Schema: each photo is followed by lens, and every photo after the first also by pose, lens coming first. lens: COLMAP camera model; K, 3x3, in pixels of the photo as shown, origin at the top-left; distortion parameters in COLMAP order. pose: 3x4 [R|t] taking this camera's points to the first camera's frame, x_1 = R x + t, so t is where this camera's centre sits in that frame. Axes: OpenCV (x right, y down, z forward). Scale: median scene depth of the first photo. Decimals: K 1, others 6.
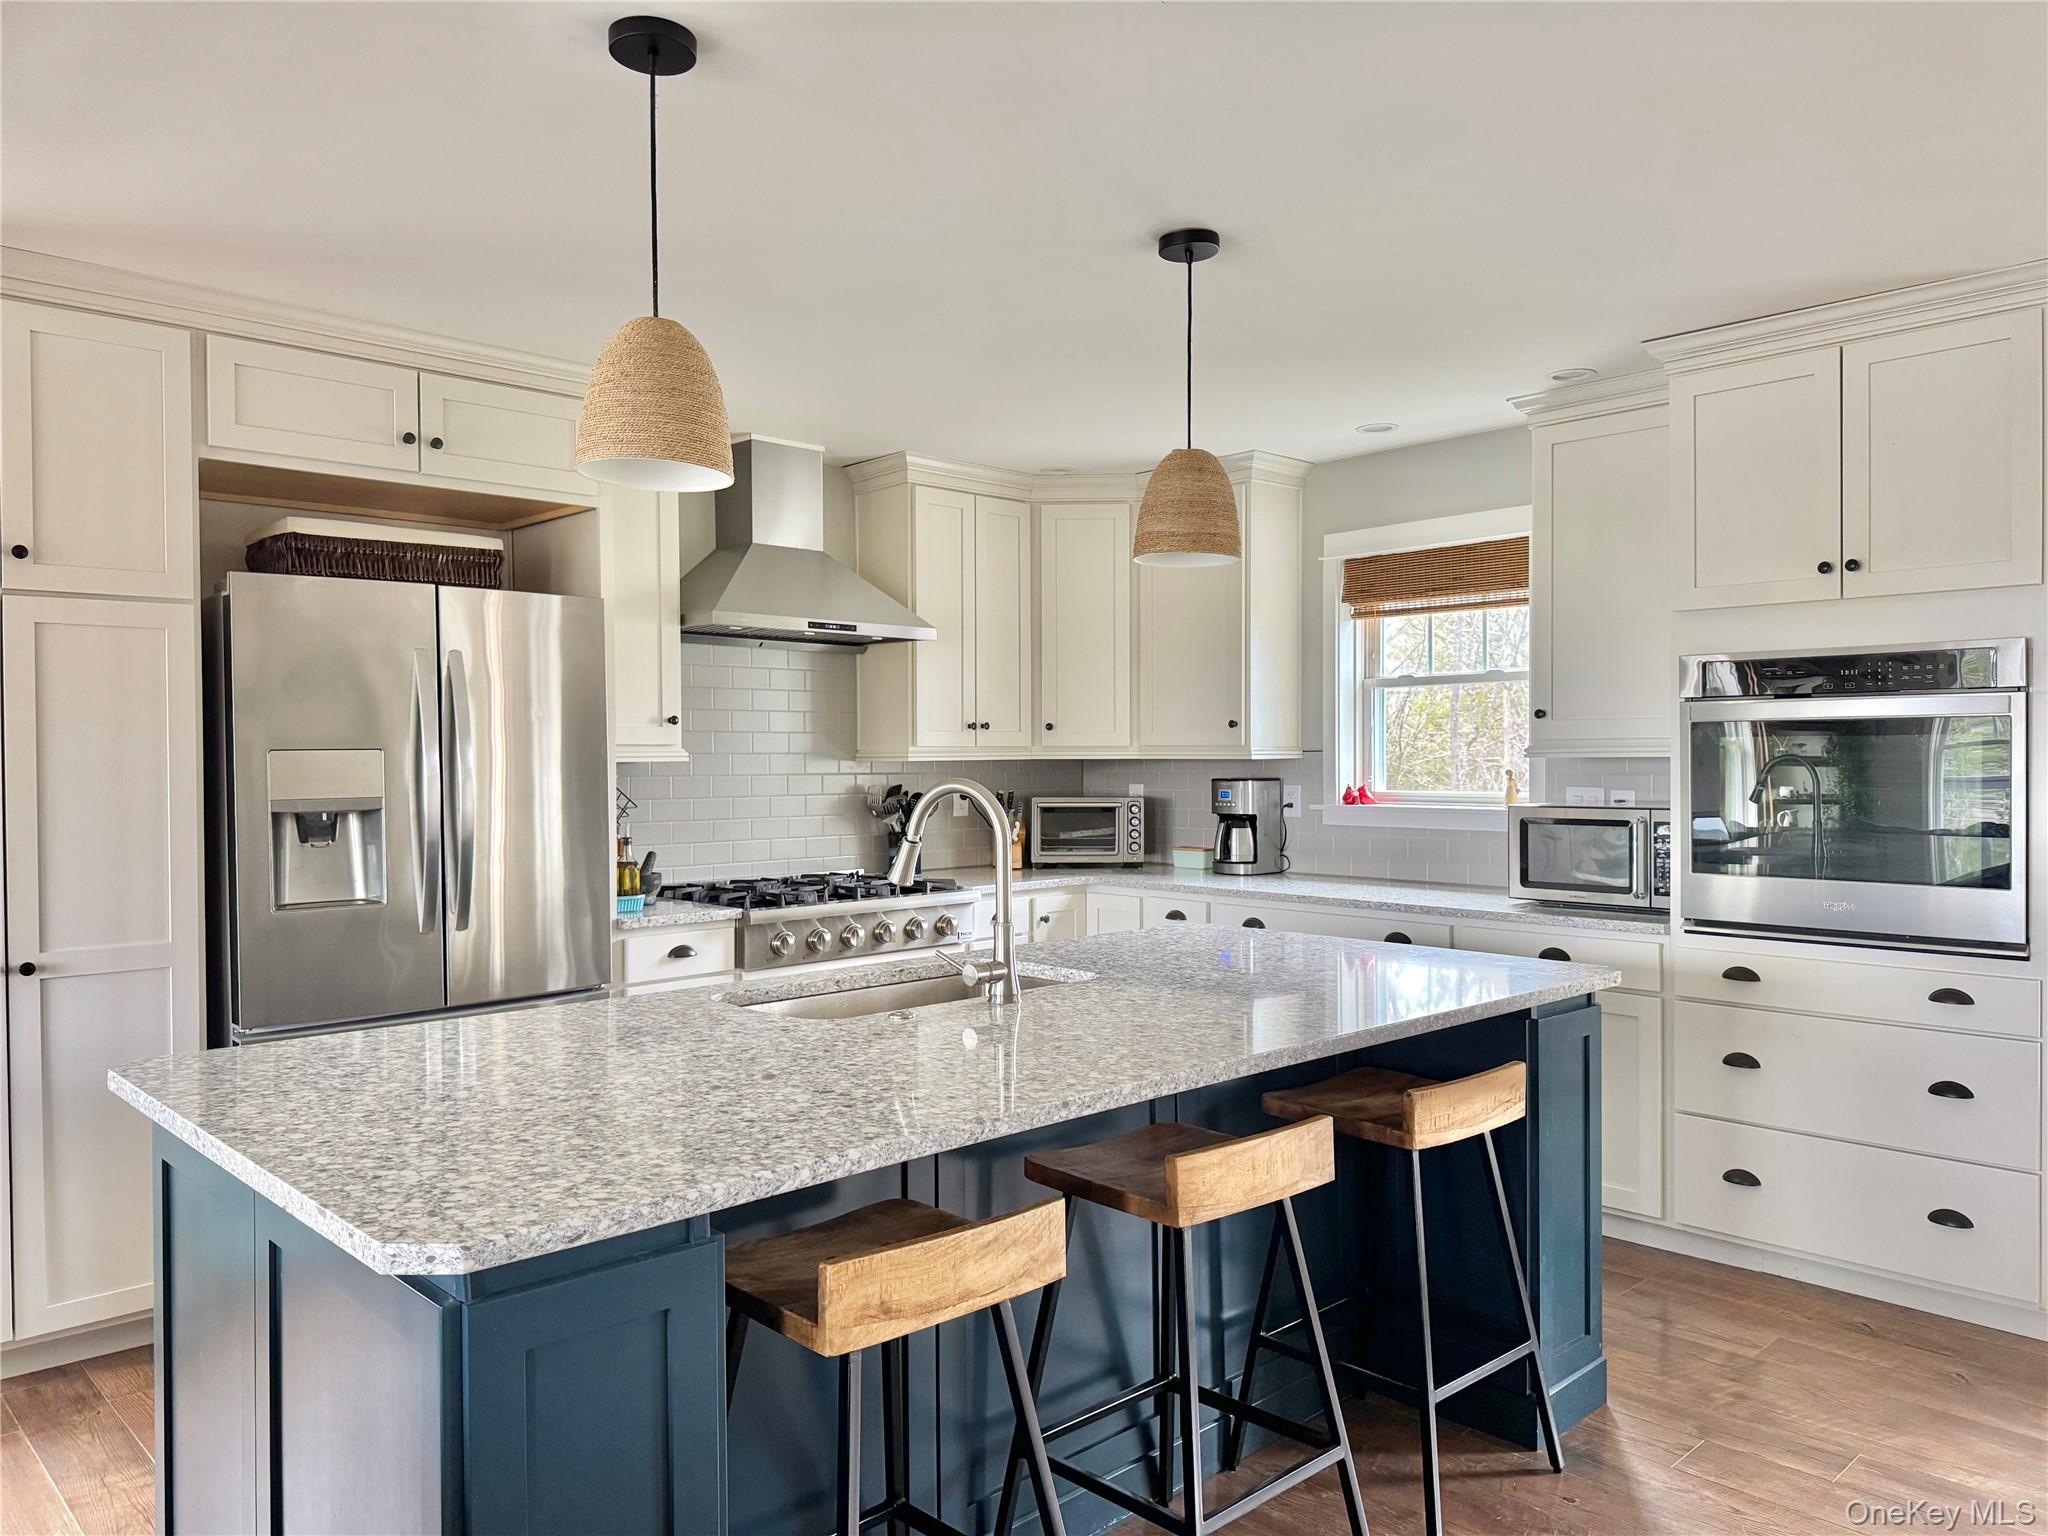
lens RADIAL K [[1449.7, 0, 1022.0], [0, 1449.7, 764.5], [0, 0, 1]] dist [0.002302, -0.006798]
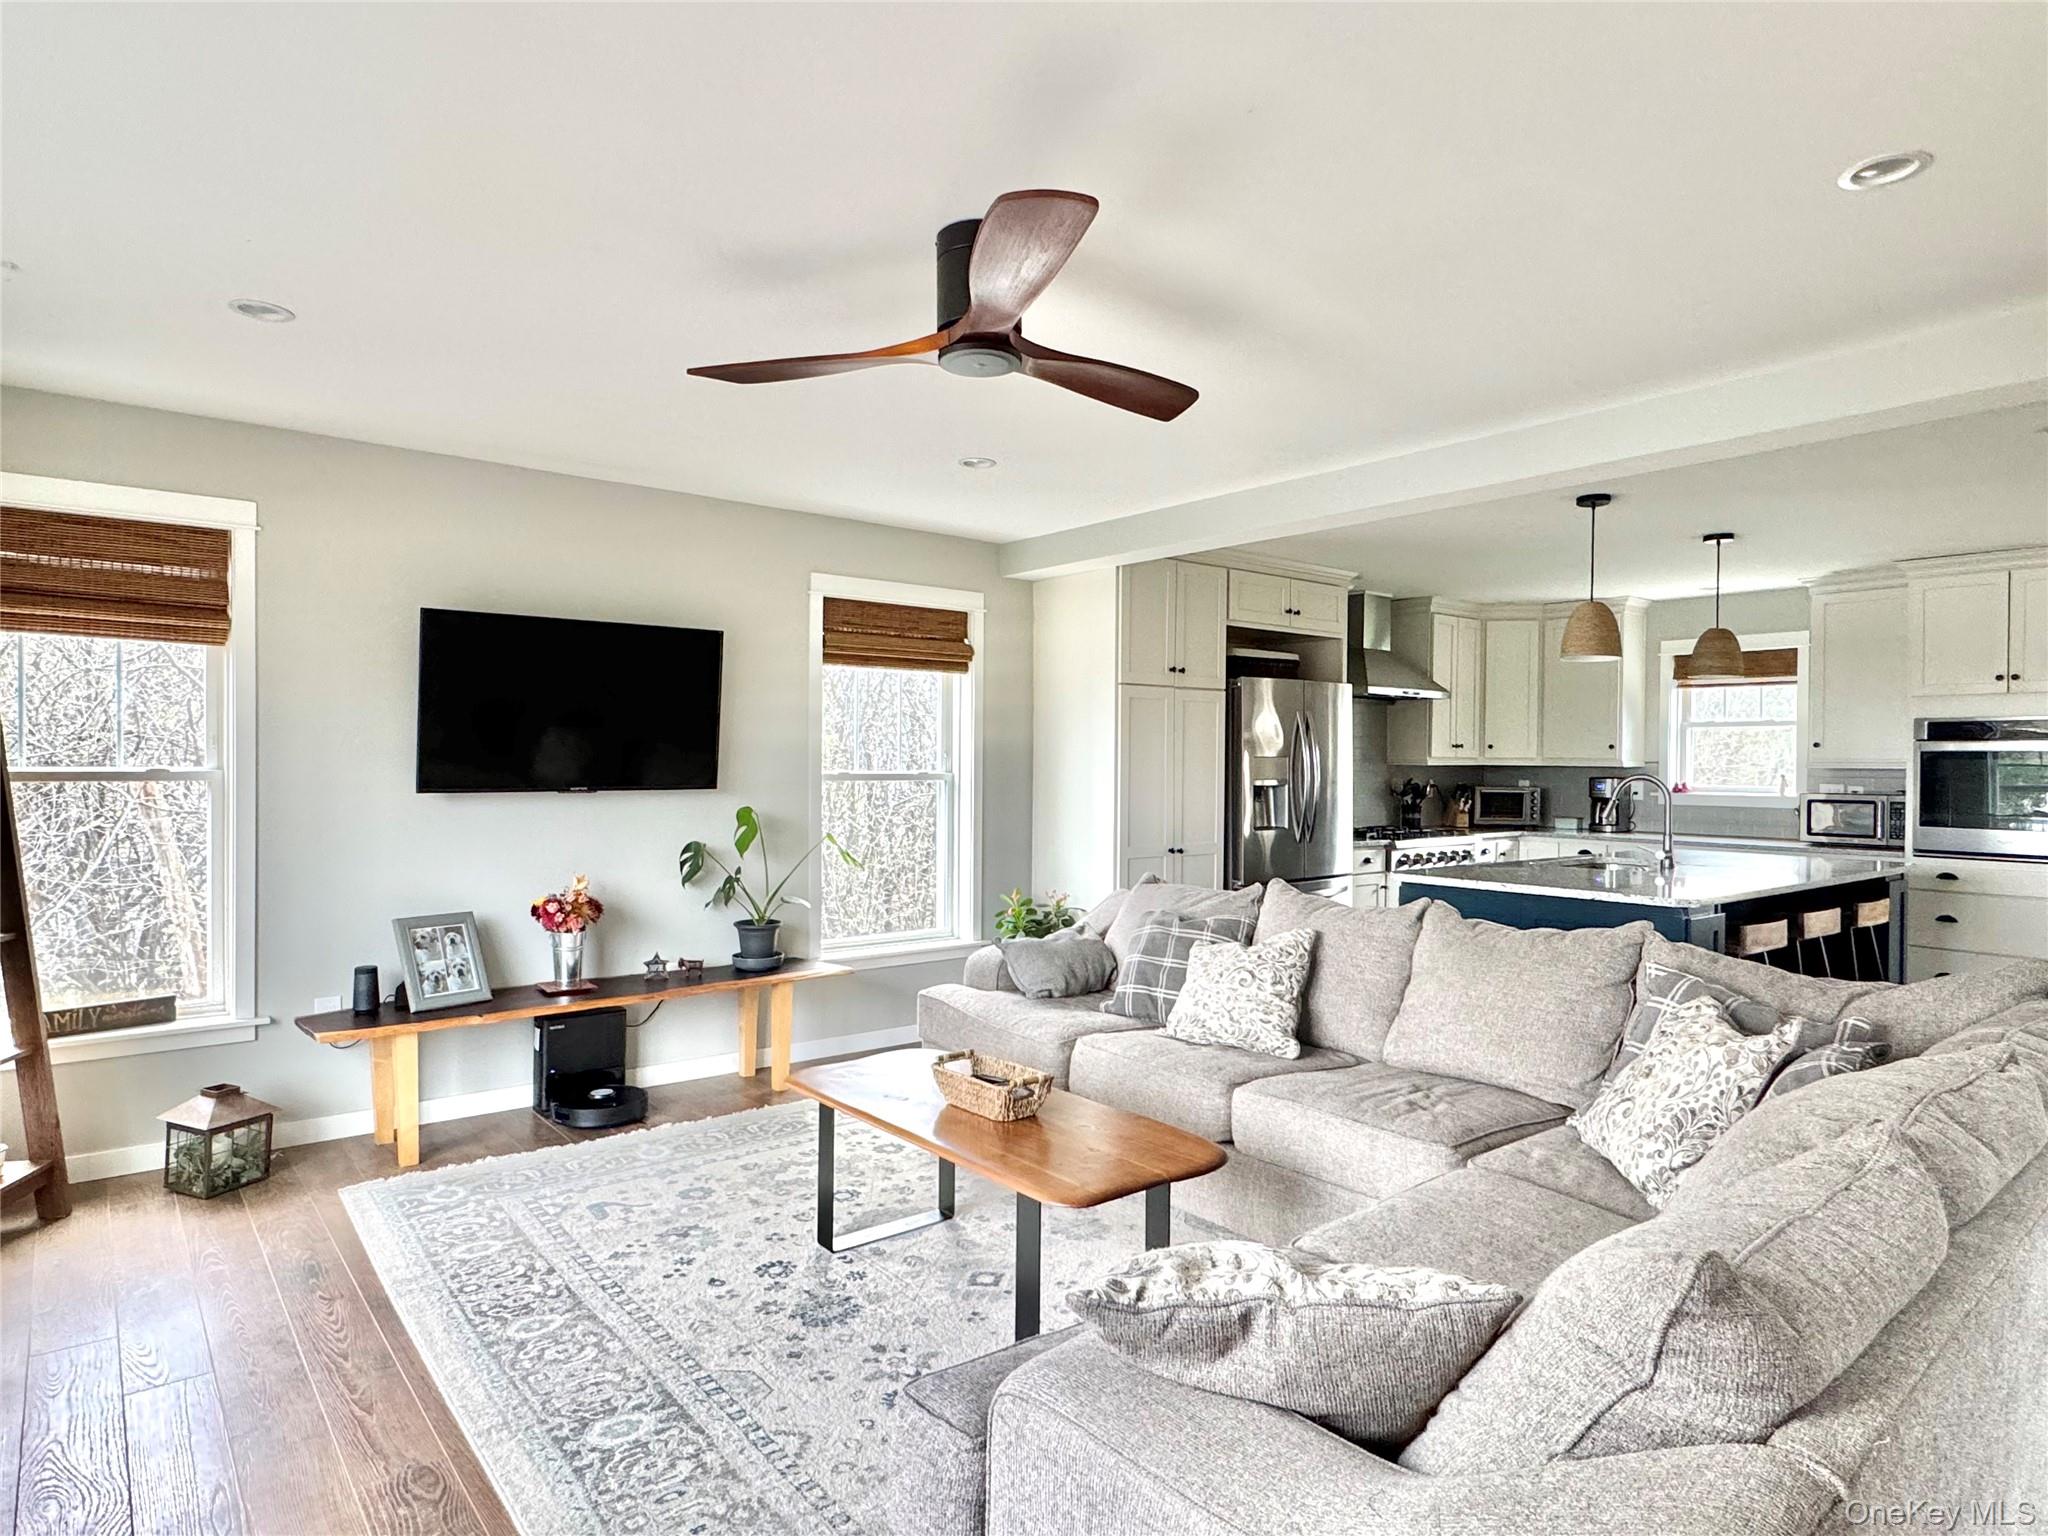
lens RADIAL K [[1189.6, 0, 1028.7], [0, 1189.6, 762.7], [0, 0, 1]] dist [-0.005187, -0.000493]
pose [[0.996718, 0.012379, -0.080002, -0.480463], [-0.012725, 0.999912, -0.003816, 0.006631], [0.079948, 0.004821, 0.996787, -0.554030]]
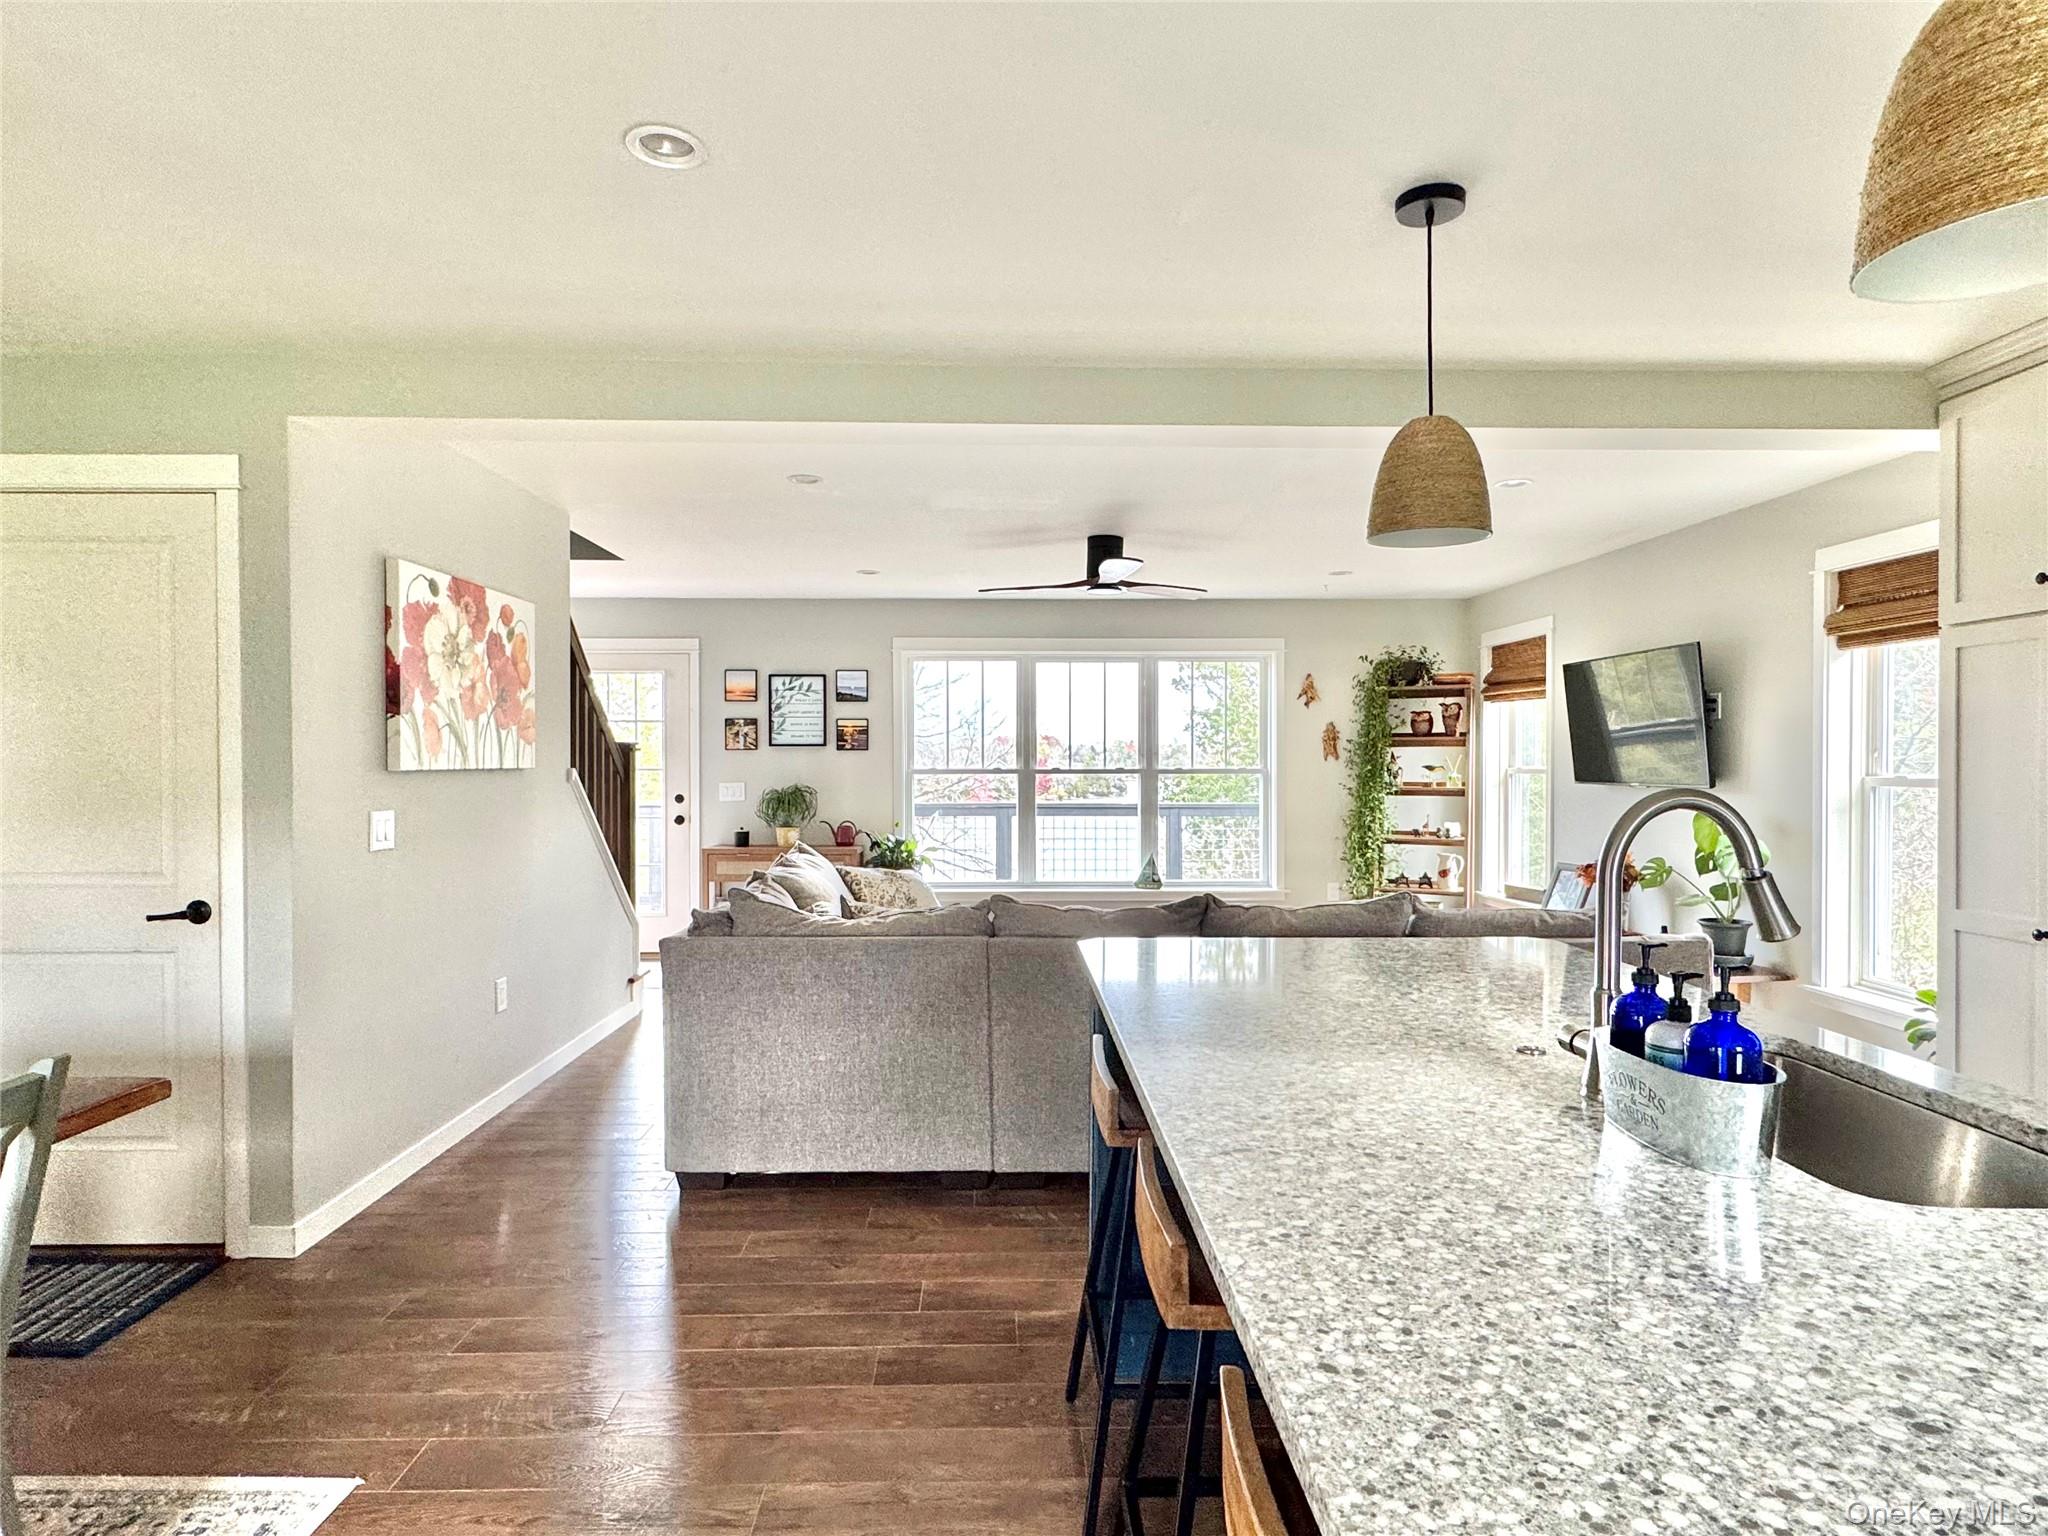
lens RADIAL K [[1109.5, 0, 1025.4], [0, 1109.5, 770.3], [0, 0, 1]] dist [0.002141, -0.001423]
pose [[-0.671667, 0.012194, -0.740753, 0.350729], [-0.002704, 0.999818, 0.018911, -0.003570], [0.740848, 0.014705, -0.671511, 0.643769]]
